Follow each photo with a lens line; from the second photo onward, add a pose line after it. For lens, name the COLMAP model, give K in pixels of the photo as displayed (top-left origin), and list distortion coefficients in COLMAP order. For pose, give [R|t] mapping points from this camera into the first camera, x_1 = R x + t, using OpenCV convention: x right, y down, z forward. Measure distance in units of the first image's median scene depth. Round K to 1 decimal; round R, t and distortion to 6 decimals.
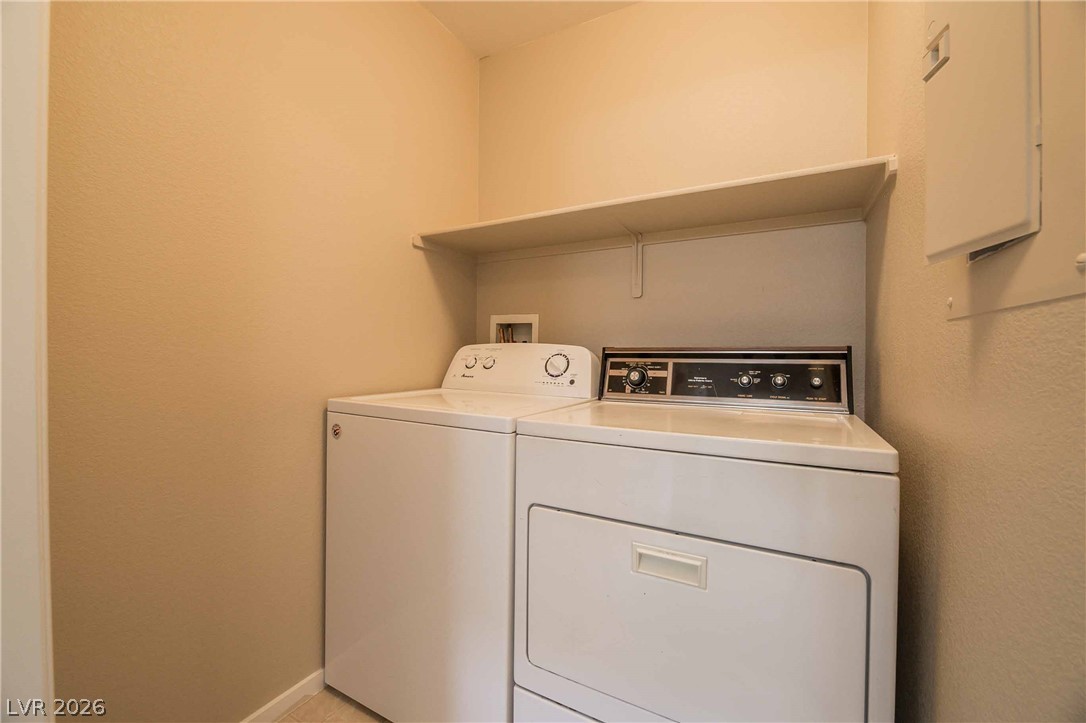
lens RADIAL K [[446.1, 0, 540.6], [0, 446.1, 353.3], [0, 0, 1]] dist [-0.000597, -0.002943]
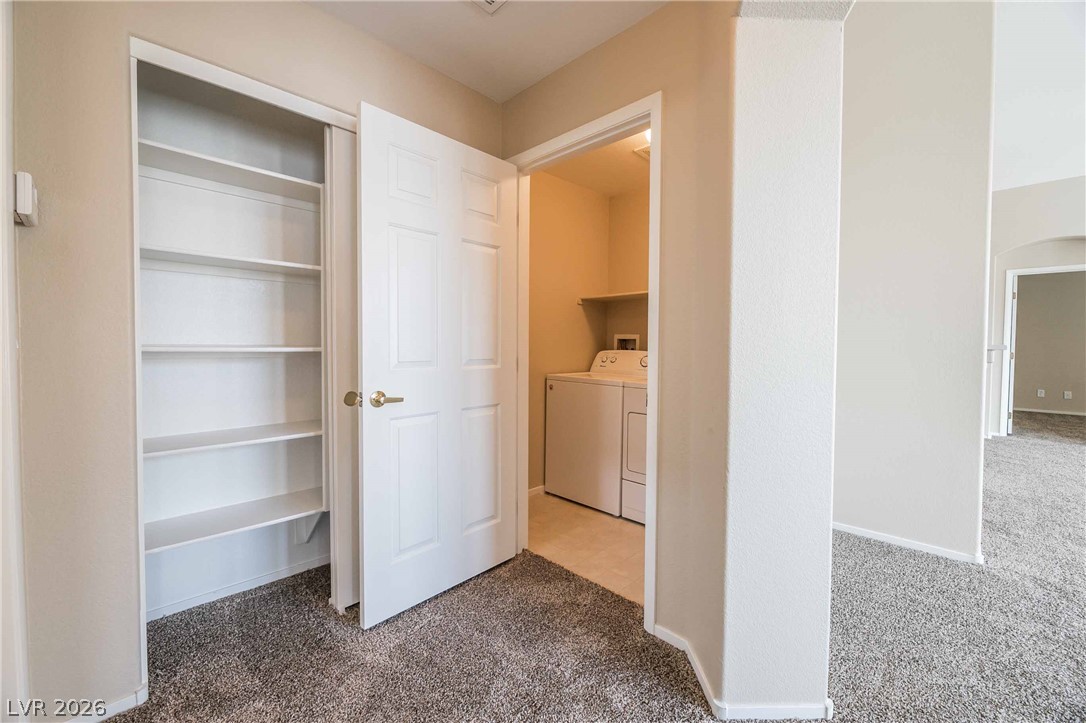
lens RADIAL K [[446.1, 0, 540.4], [0, 446.1, 355.4], [0, 0, 1]] dist [-0.000597, -0.002943]
pose [[0.962630, 0.006823, -0.270736, 0.114535], [-0.002064, 0.999838, 0.017859, -0.034541], [0.270814, -0.016633, 0.962488, -1.048787]]
